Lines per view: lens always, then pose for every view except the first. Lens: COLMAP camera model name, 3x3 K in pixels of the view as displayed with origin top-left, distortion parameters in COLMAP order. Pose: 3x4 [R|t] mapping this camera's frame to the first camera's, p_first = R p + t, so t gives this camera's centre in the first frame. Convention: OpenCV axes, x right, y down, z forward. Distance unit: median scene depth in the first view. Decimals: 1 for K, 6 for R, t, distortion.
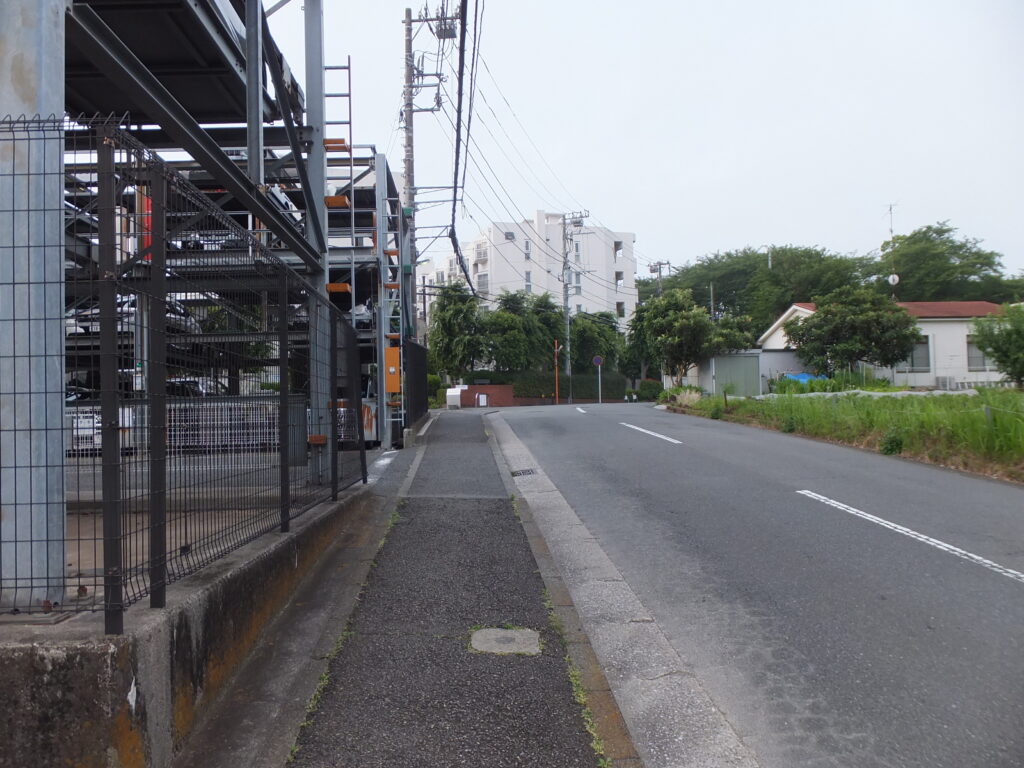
lens RADIAL K [[771.7, 0, 512.0], [0, 771.7, 384.0], [0, 0, 1]] dist [-0.022602, 0.010827]
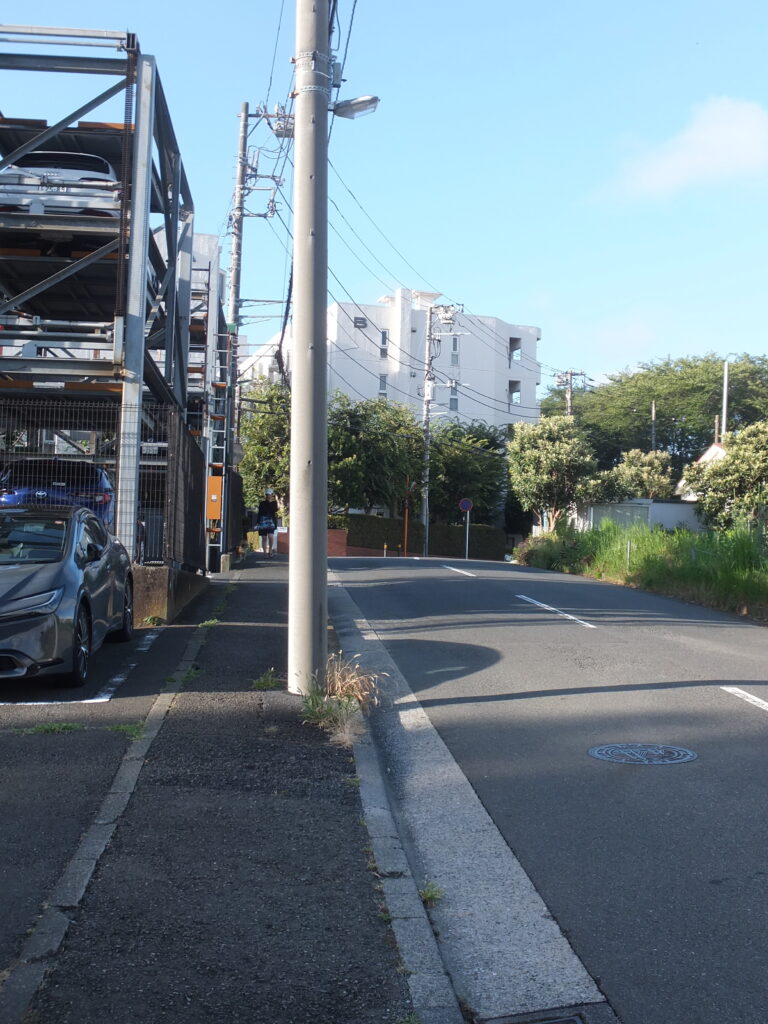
lens RADIAL K [[1310.2, 0, 384.0], [0, 1310.2, 512.0], [0, 0, 1]] dist [-0.145889, 0.005682]
pose [[0.998252, 0.057603, 0.013253, 0.020466], [-0.057284, 0.998086, -0.023304, 0.011267], [-0.014570, 0.022505, 0.999641, -0.295563]]
